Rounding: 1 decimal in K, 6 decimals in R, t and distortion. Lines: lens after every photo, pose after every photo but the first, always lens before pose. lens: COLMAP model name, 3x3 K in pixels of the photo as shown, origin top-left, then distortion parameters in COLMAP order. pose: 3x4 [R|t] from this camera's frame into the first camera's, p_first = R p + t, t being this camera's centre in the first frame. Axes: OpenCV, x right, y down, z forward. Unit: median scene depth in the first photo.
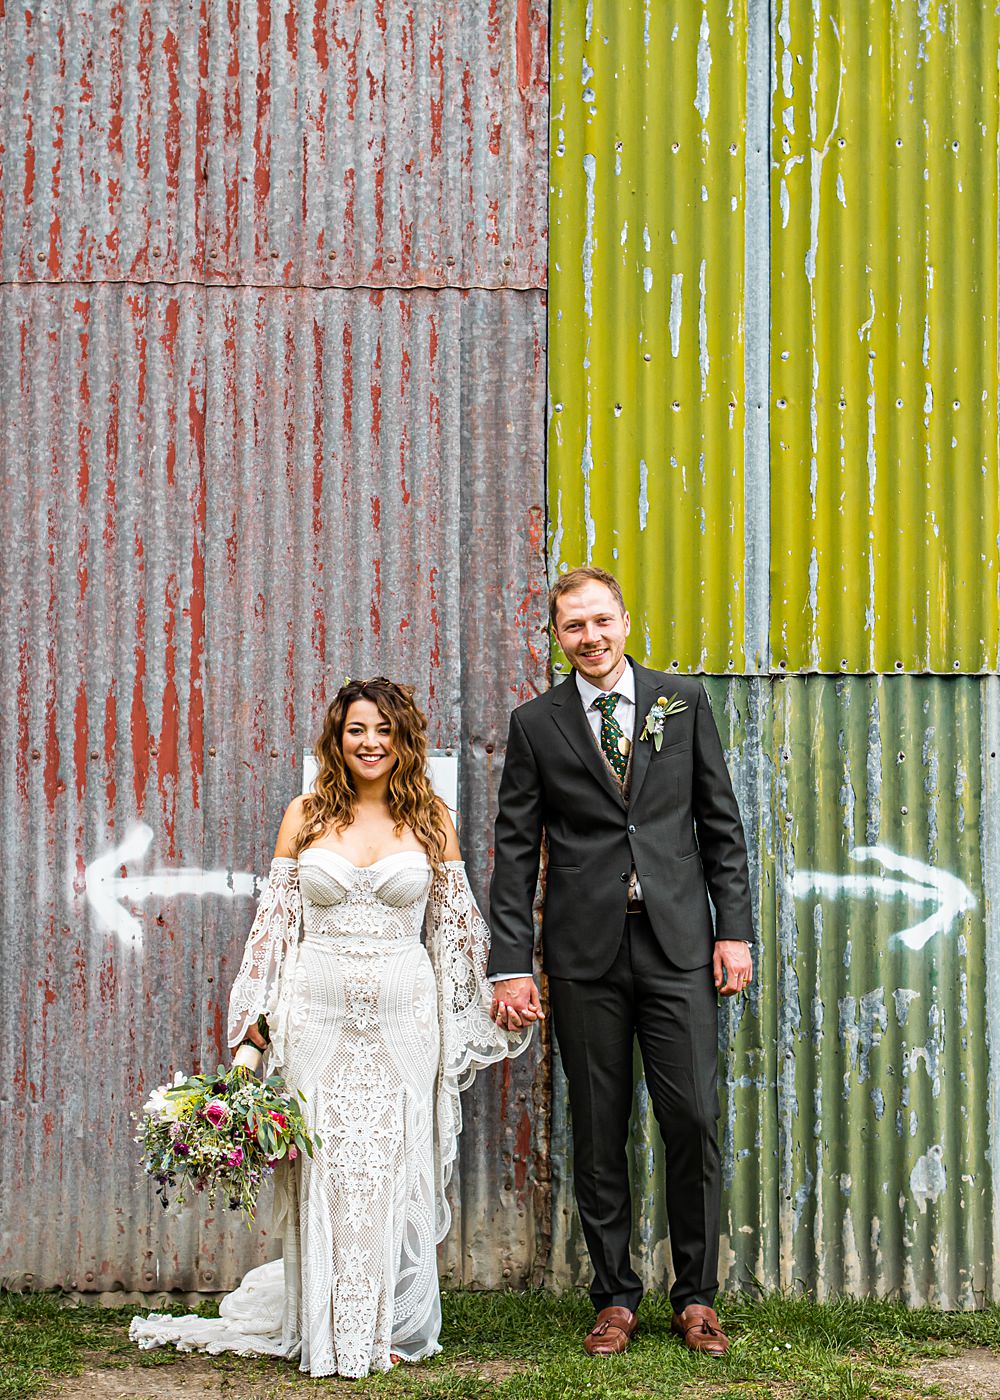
lens RADIAL K [[1746.4, 0, 502.6], [0, 1746.4, 704.3], [0, 0, 1]] dist [-0.009952, 0.000000]
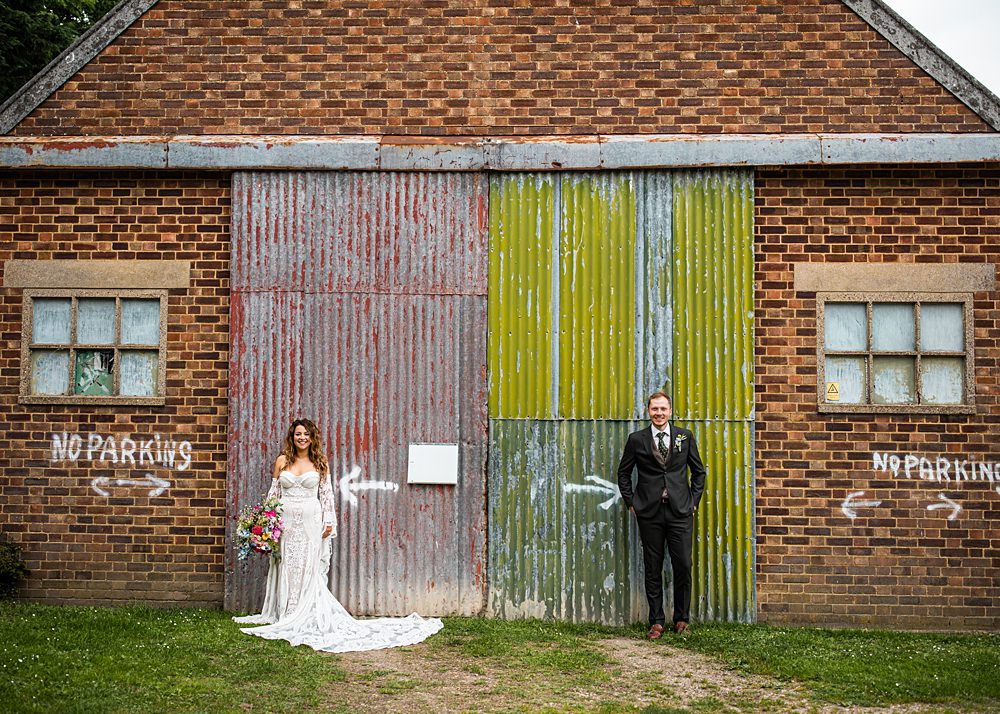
lens RADIAL K [[1247.4, 0, 499.1], [0, 1247.4, 356.0], [0, 0, 1]] dist [-0.009952, 0.000000]
pose [[0.997596, 0.003872, -0.069185, 0.199587], [-0.004059, 0.999988, -0.002574, -0.123535], [0.069174, 0.002848, 0.997601, -1.207227]]
